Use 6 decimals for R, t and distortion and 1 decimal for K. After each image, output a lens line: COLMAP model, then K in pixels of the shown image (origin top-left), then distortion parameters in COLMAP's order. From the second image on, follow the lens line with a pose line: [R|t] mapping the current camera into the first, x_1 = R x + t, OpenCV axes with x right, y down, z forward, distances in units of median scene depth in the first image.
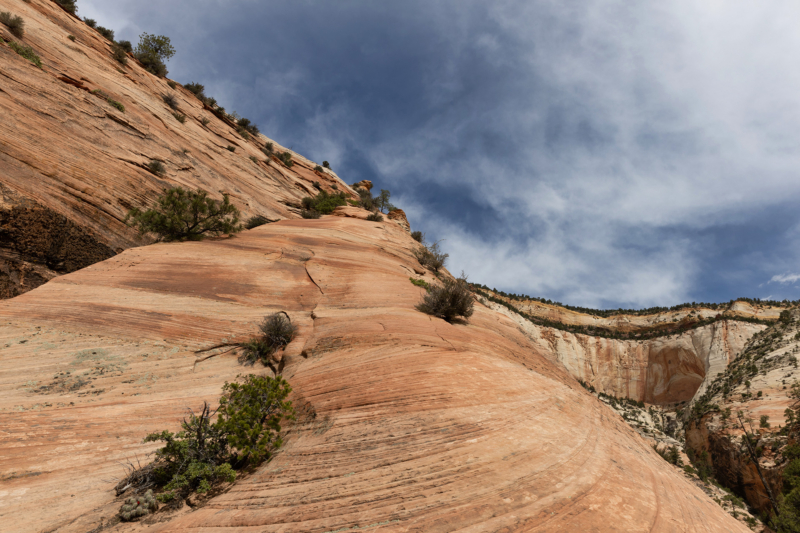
lens RADIAL K [[540.5, 0, 391.9], [0, 540.5, 265.2], [0, 0, 1]] dist [0.008862, -0.008843]
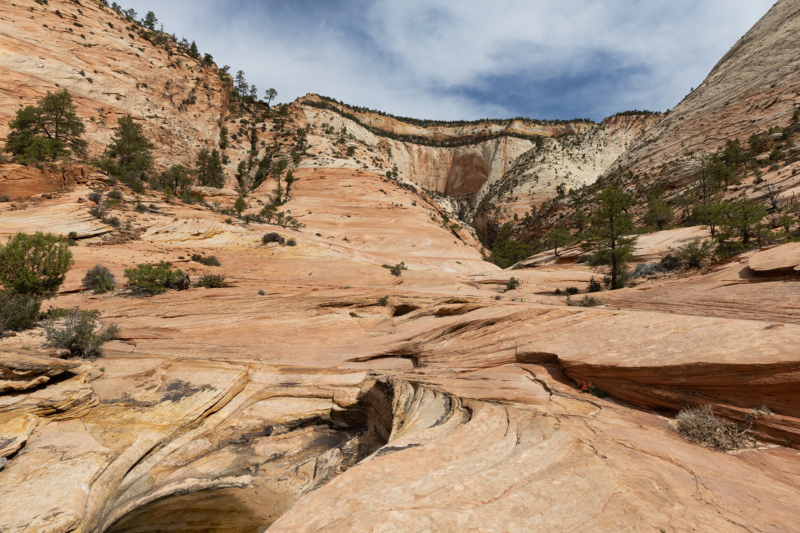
lens RADIAL K [[540.5, 0, 392.7], [0, 540.5, 268.5], [0, 0, 1]] dist [0.008862, -0.008843]
pose [[0.937957, -0.075260, 0.338486, -0.155635], [-0.067889, 0.917413, 0.392103, -0.108426], [-0.340041, -0.390755, 0.855384, -0.228034]]
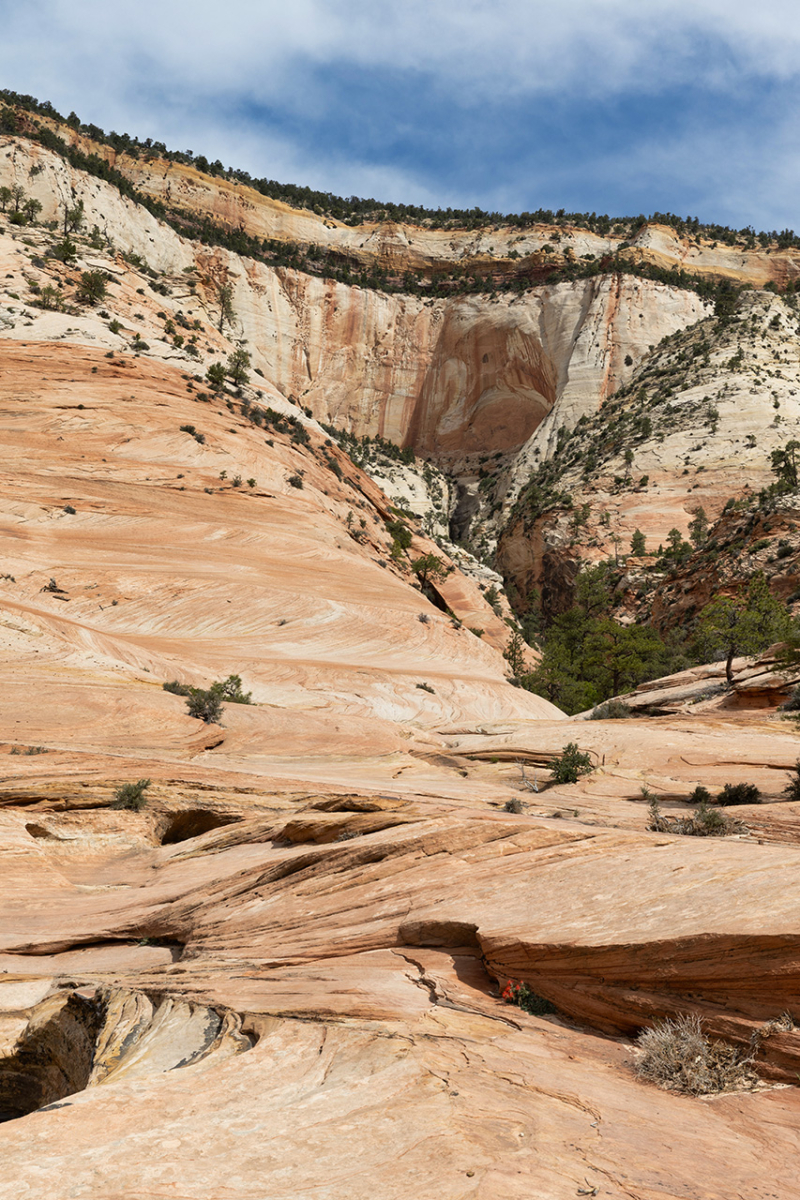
lens RADIAL K [[1860.7, 0, 403.0], [0, 1860.7, 588.2], [0, 0, 1]] dist [-0.002700, 0.000000]
pose [[0.902222, -0.001970, 0.431267, -0.156535], [-0.153787, 0.932782, 0.325988, -0.110678], [-0.402920, -0.360437, 0.841273, -0.232749]]
